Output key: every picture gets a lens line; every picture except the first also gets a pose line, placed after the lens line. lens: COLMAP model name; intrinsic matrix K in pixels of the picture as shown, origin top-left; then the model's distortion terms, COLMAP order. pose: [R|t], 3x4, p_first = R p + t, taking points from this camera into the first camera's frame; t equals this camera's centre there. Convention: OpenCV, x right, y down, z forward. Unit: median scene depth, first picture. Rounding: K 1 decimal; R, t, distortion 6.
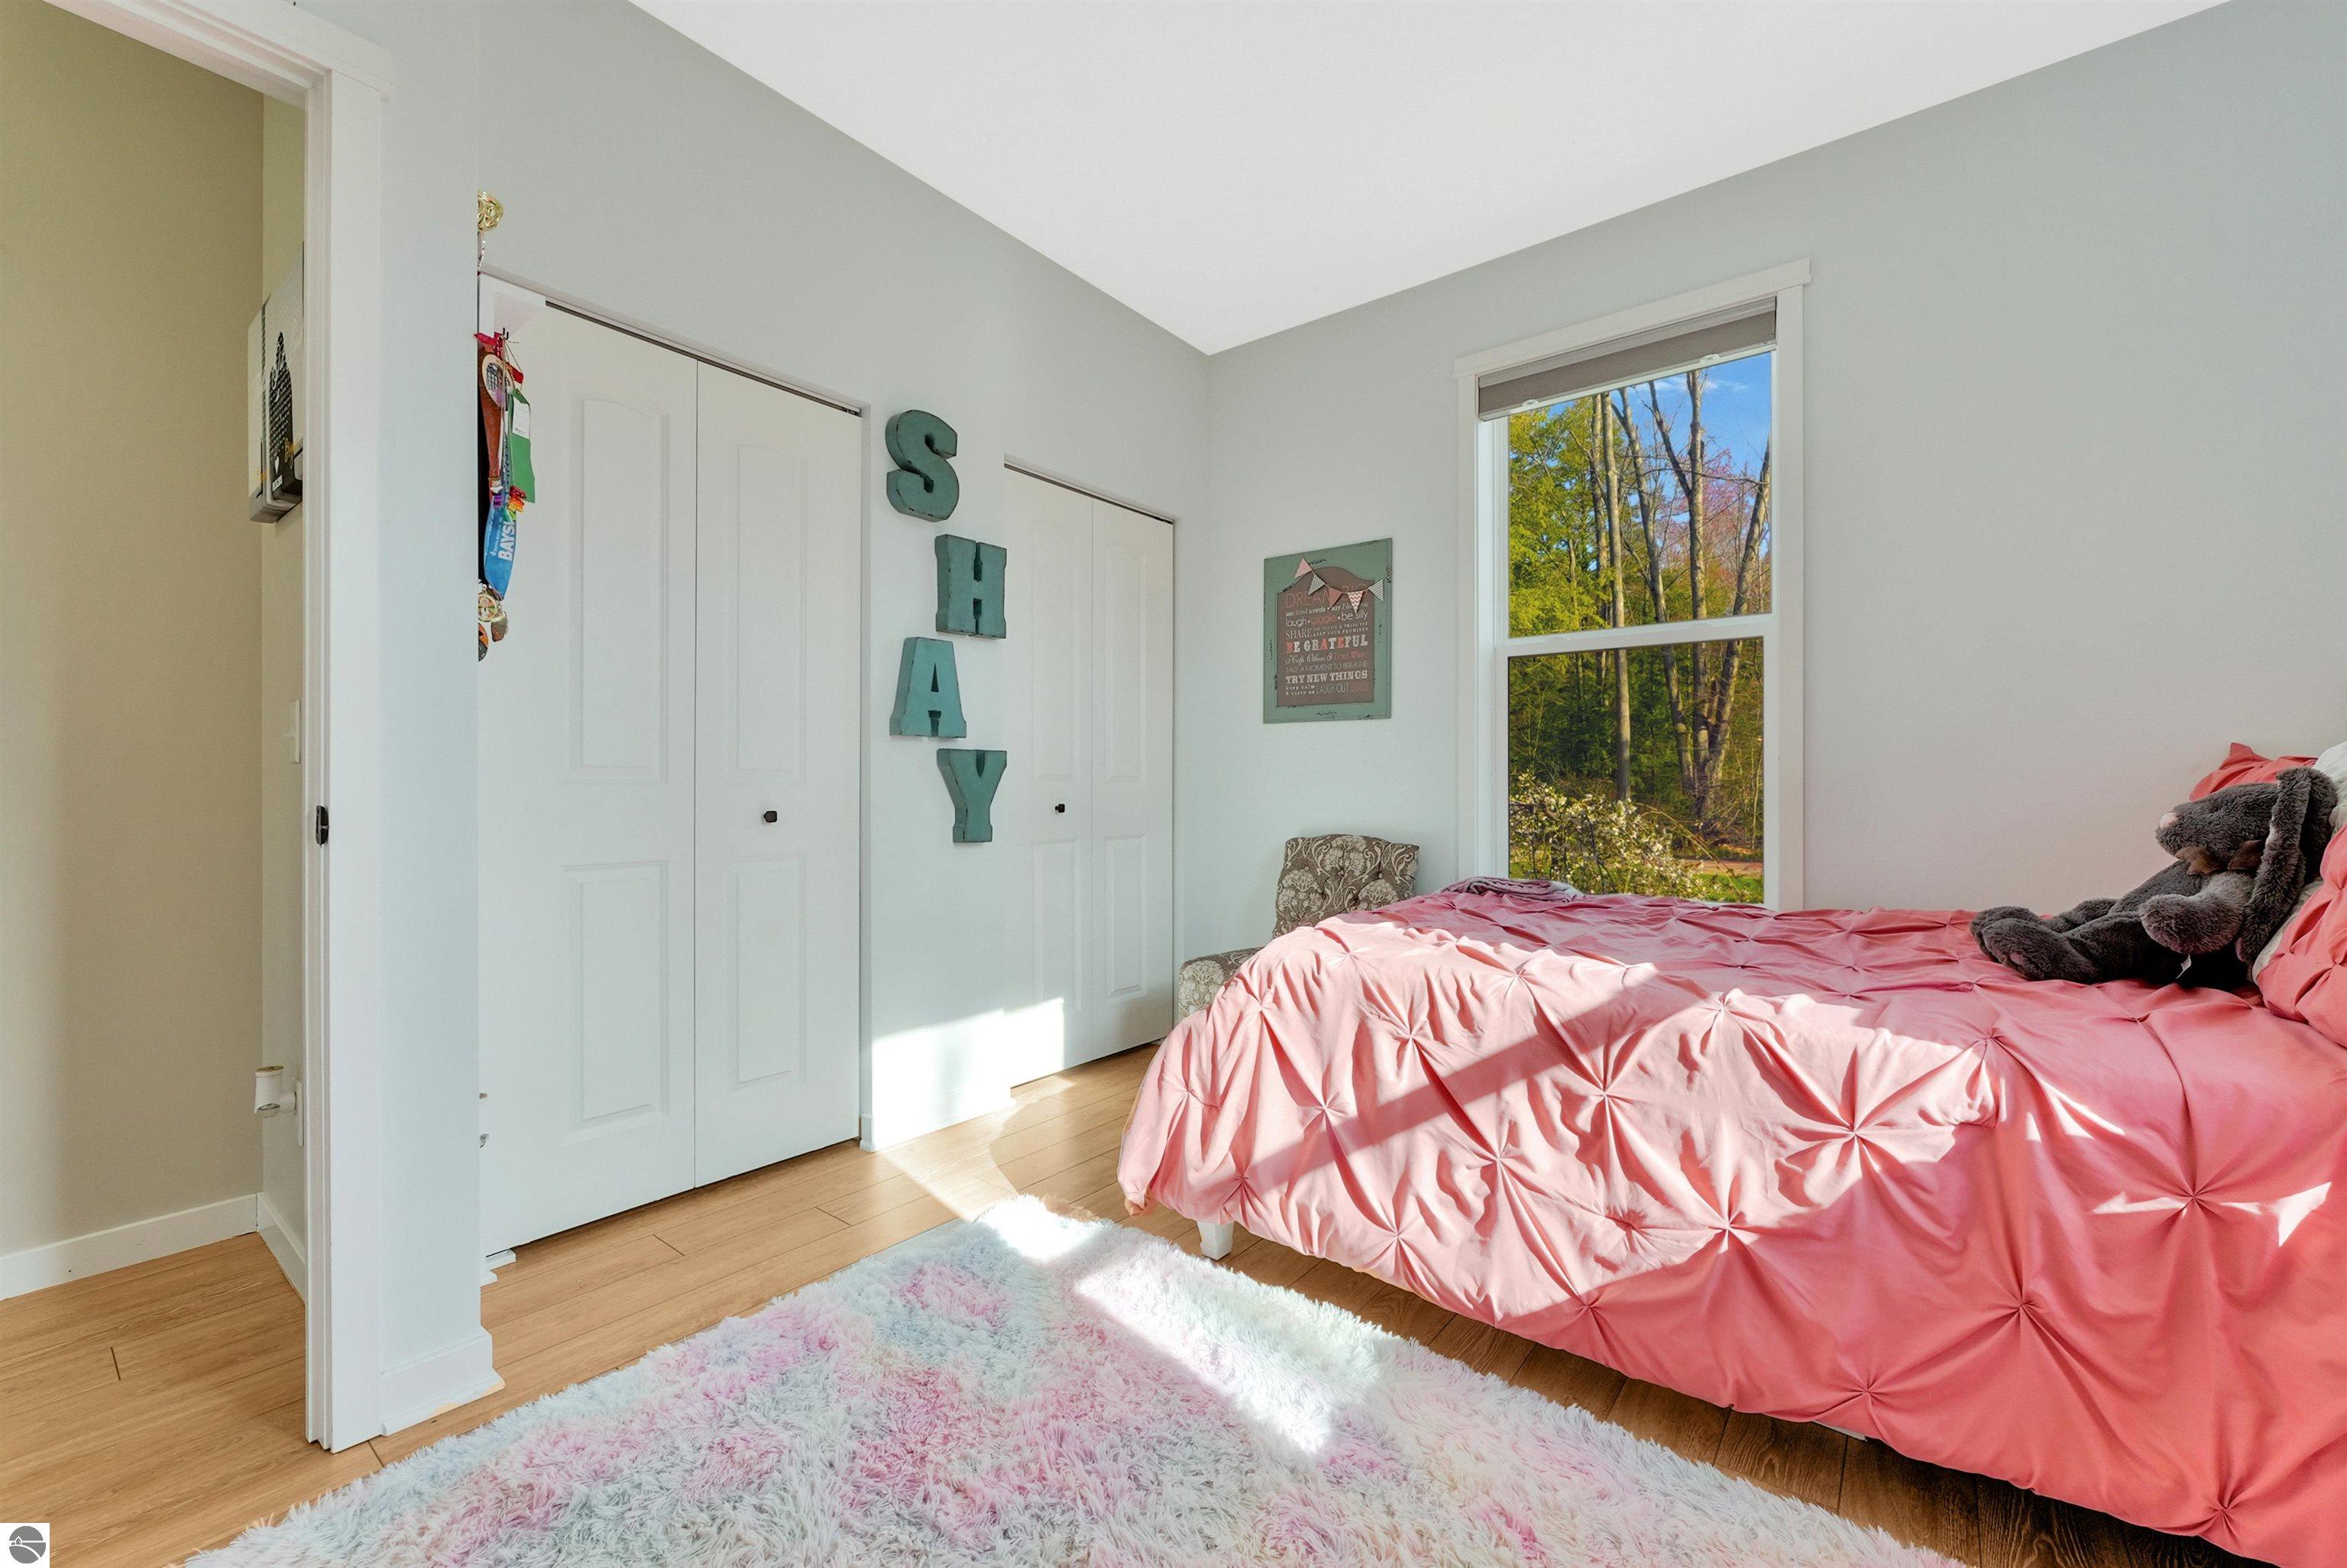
lens RADIAL K [[949.2, 0, 1167.8], [0, 949.2, 785.6], [0, 0, 1]] dist [-0.004088, 0.002023]
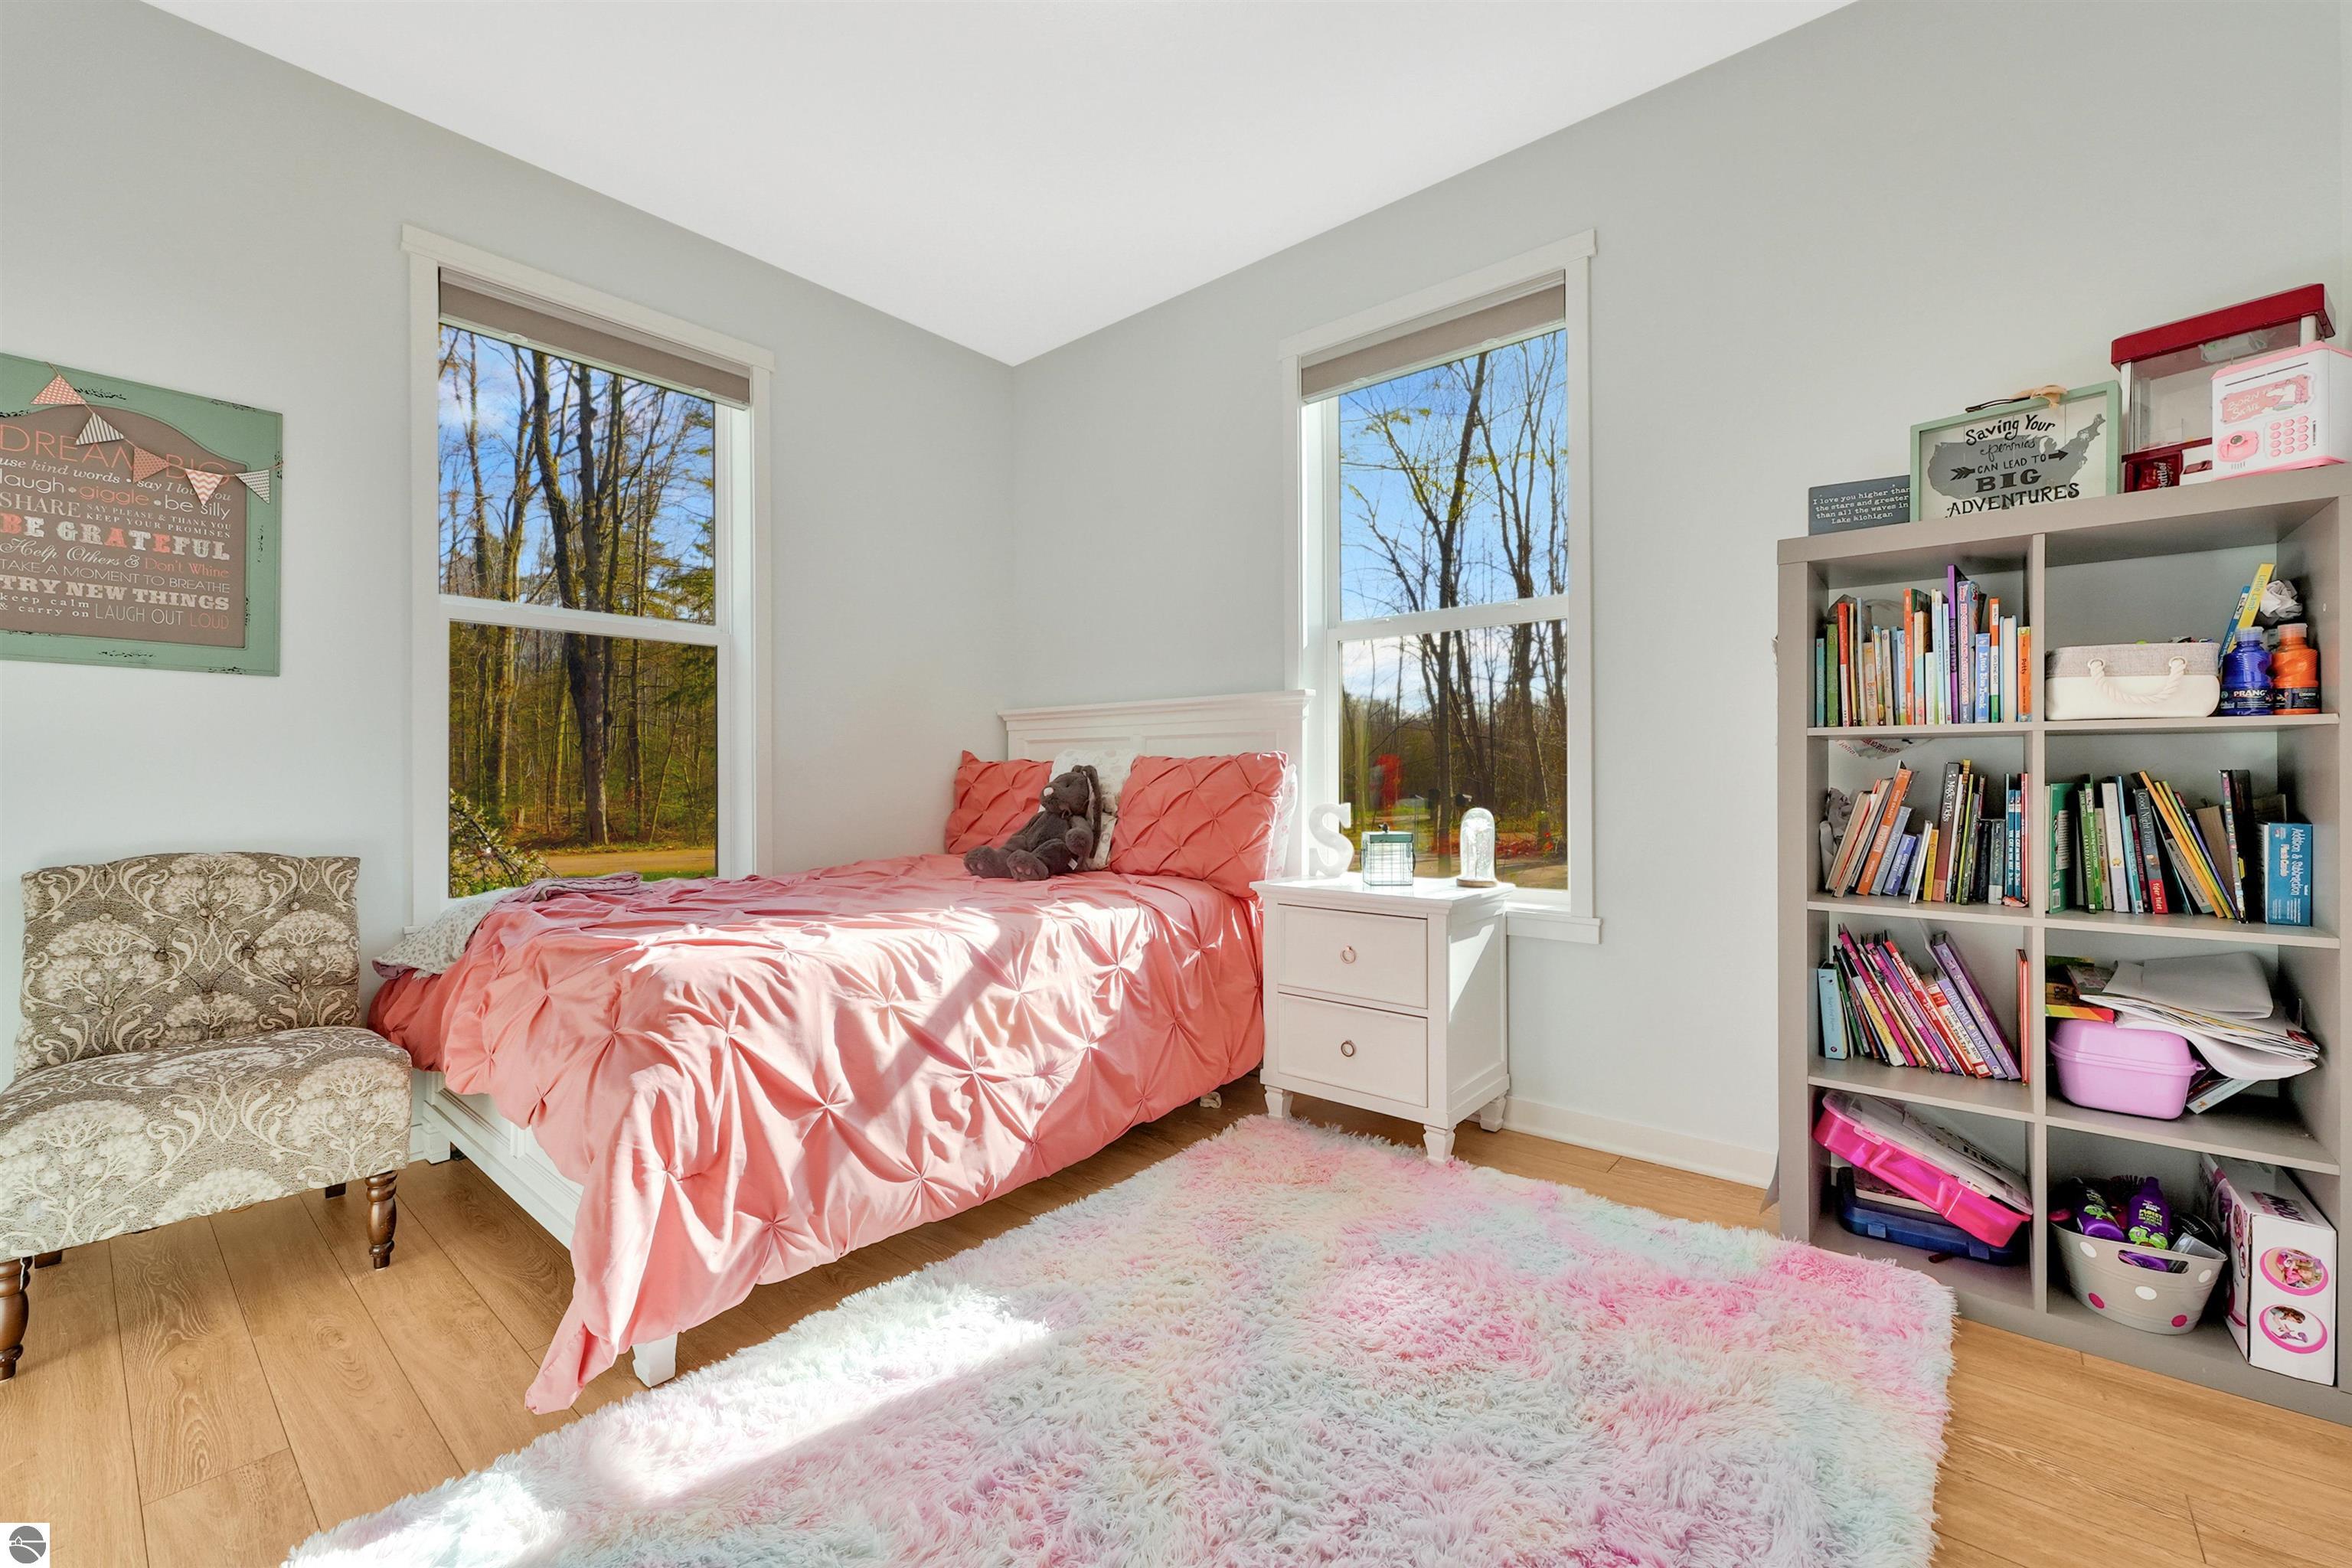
lens RADIAL K [[951.4, 0, 1169.4], [0, 951.4, 776.1], [0, 0, 1]] dist [-0.004088, 0.002023]
pose [[0.035128, -0.000286, 0.999383, -0.832283], [0.003068, 0.999995, 0.000179, 0.005312], [-0.999378, 0.003060, 0.035129, 0.650691]]
